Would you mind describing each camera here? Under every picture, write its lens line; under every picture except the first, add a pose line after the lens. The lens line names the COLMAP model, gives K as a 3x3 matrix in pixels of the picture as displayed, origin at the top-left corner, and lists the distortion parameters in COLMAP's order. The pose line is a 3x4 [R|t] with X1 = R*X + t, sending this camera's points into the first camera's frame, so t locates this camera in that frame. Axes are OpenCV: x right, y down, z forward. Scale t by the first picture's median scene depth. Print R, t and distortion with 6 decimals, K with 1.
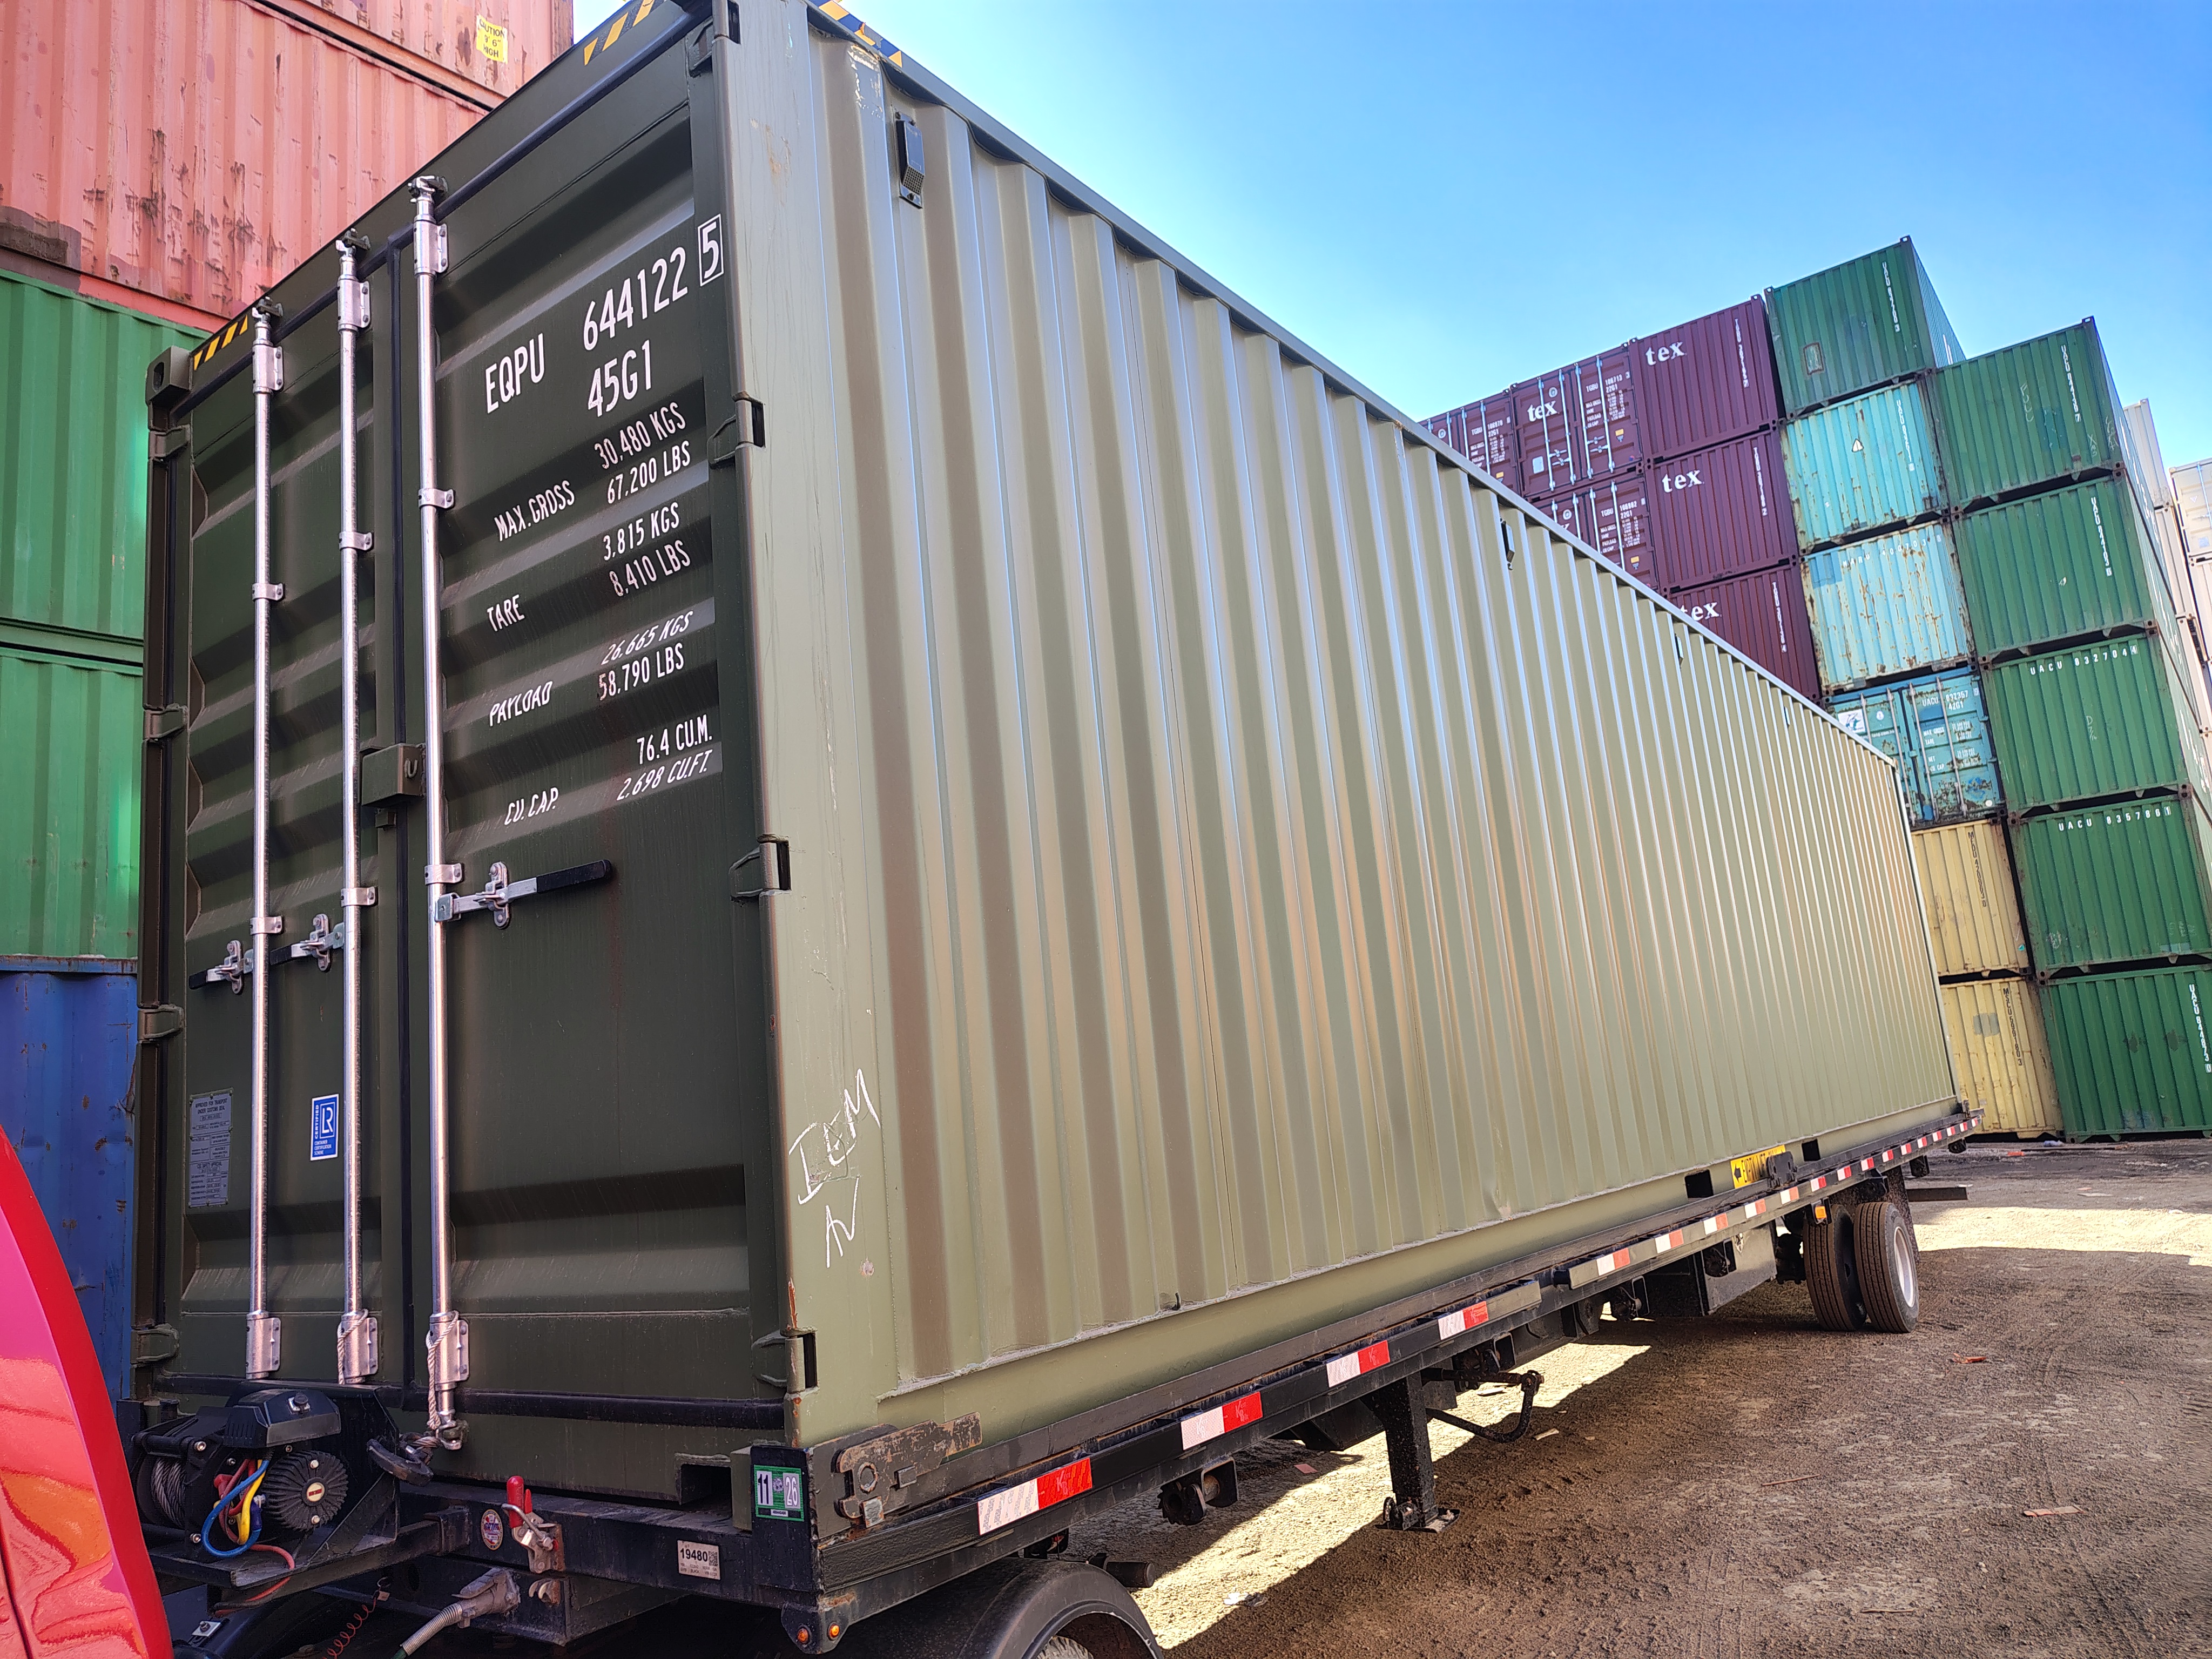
lens RADIAL K [[1530.8, 0, 1107.3], [0, 1530.8, 841.5], [0, 0, 1]] dist [0.021017, -0.013133]
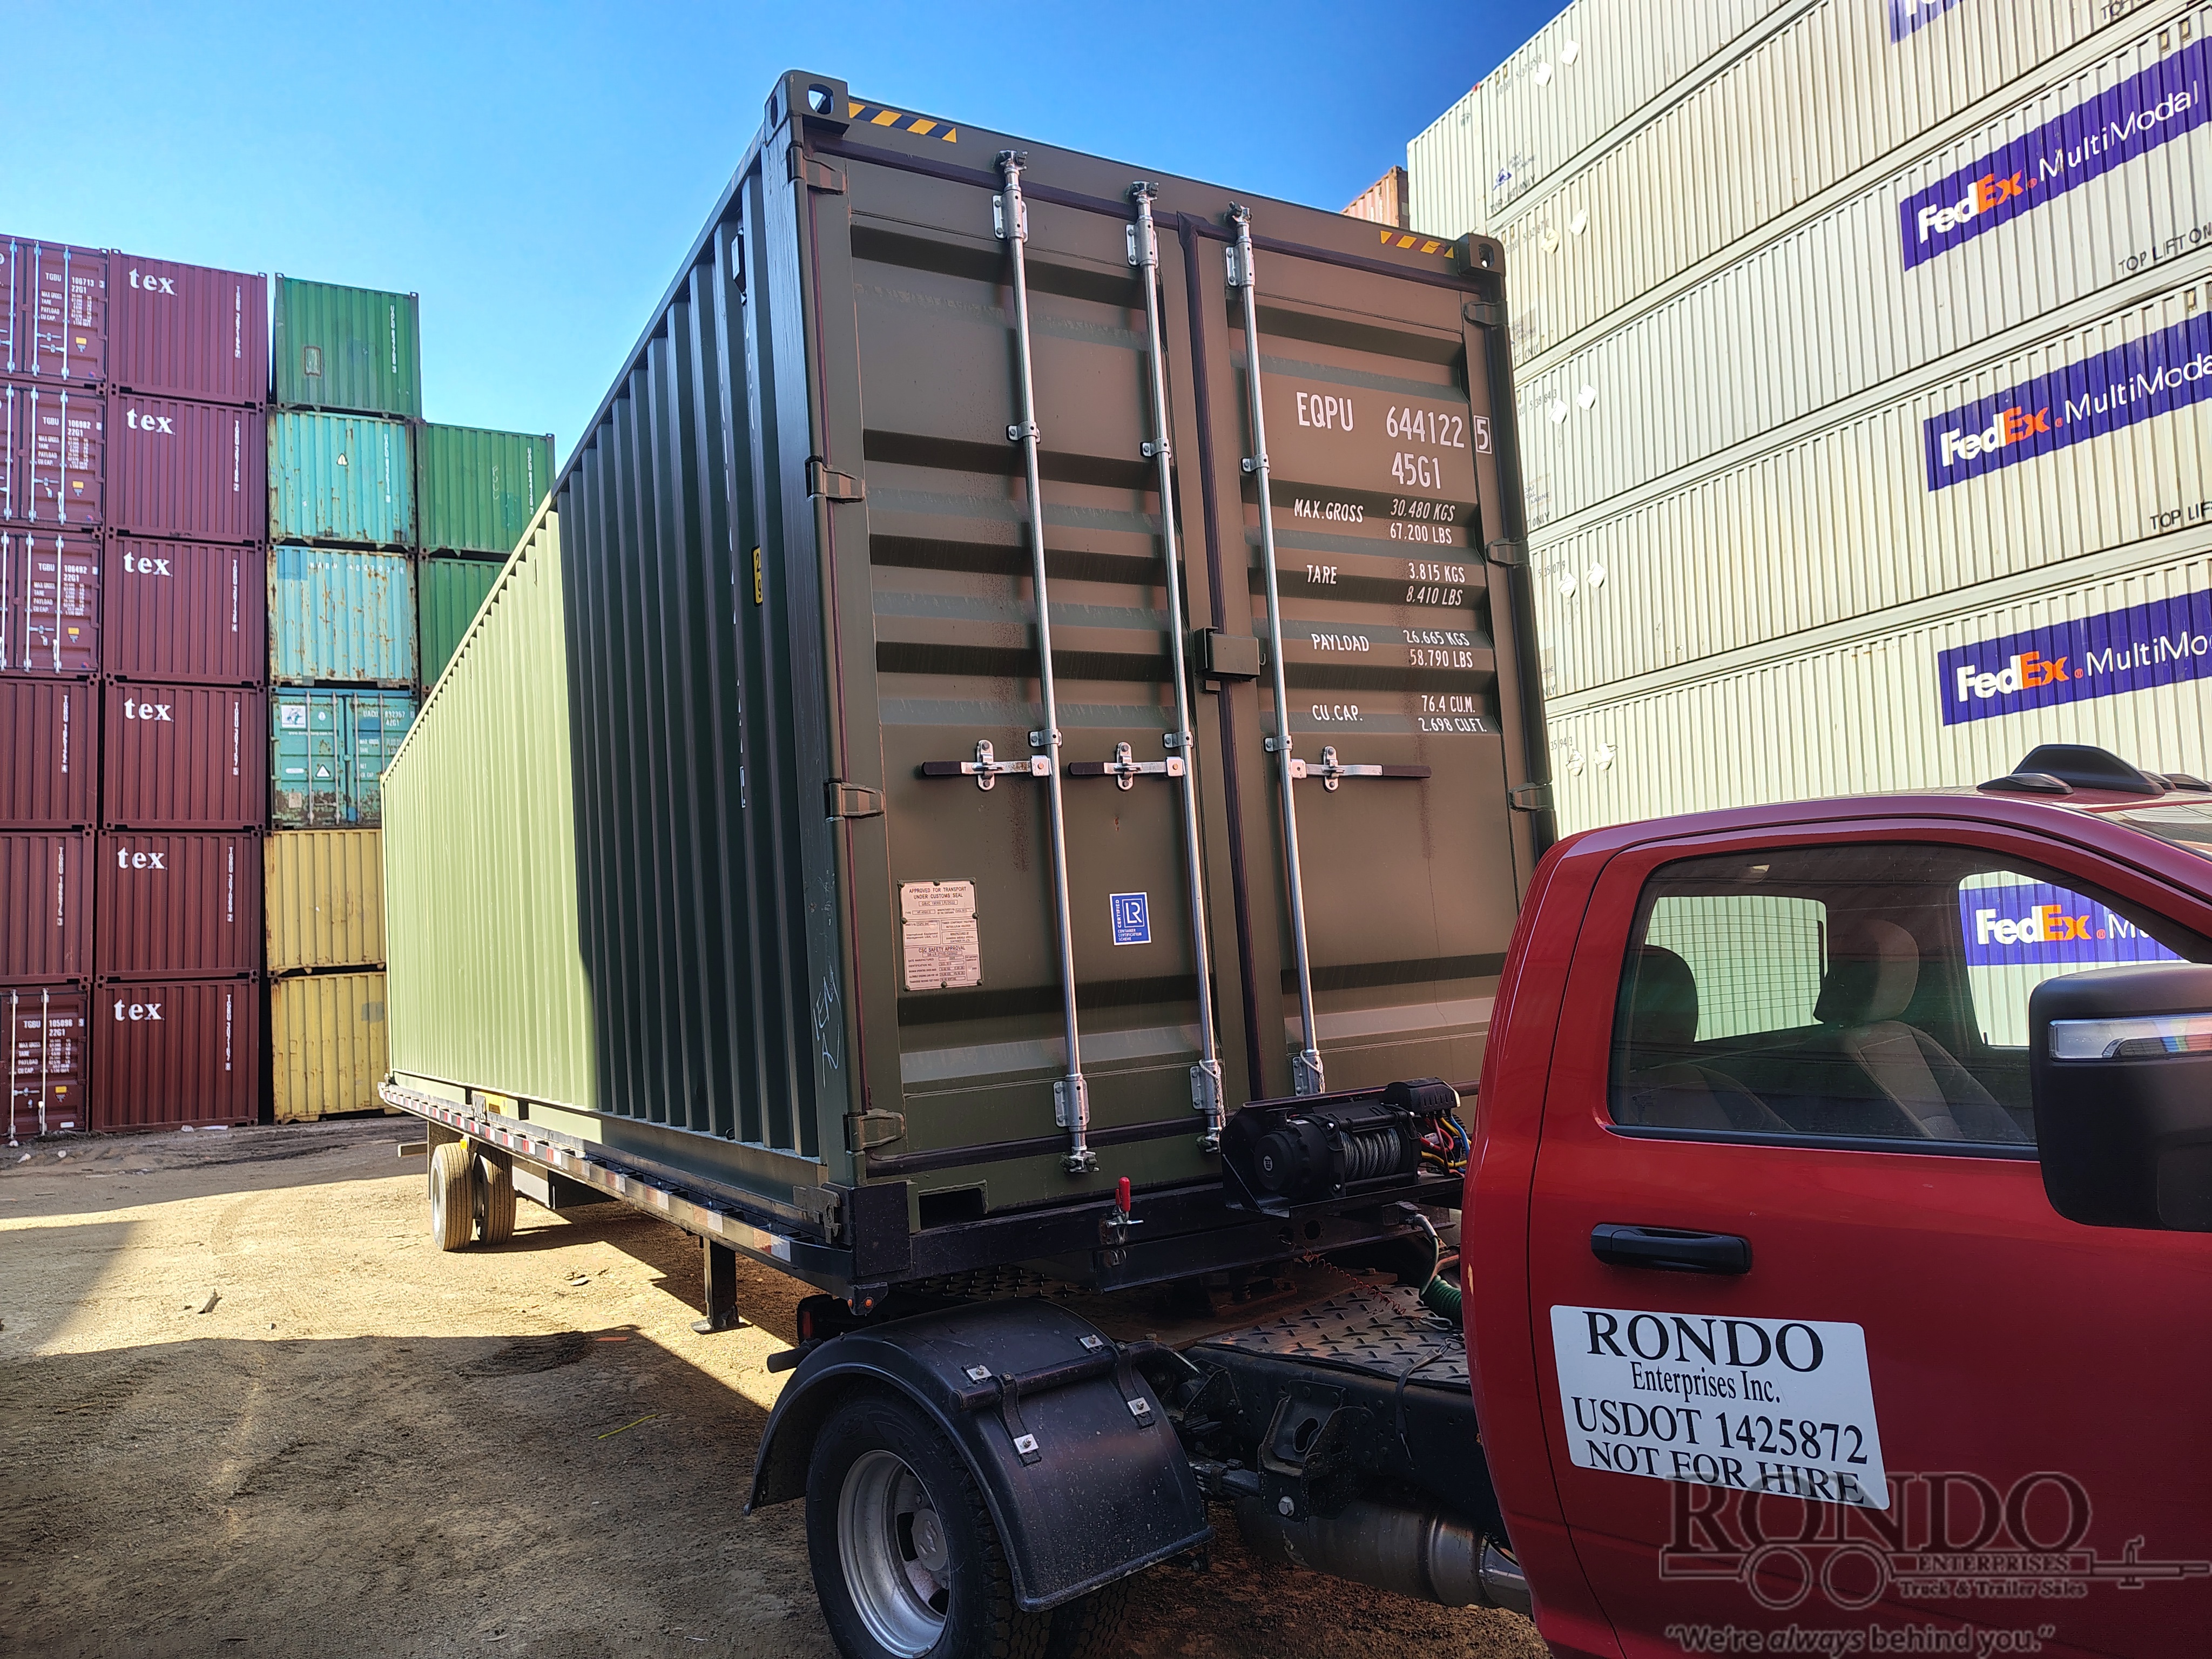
lens RADIAL K [[1530.8, 0, 1108.2], [0, 1530.8, 819.9], [0, 0, 1]] dist [0.021017, -0.013133]
pose [[0.398899, 0.152729, 0.904186, -0.222477], [-0.129311, 0.985548, -0.109424, 0.033521], [-0.907831, -0.073272, 0.412884, 0.072991]]
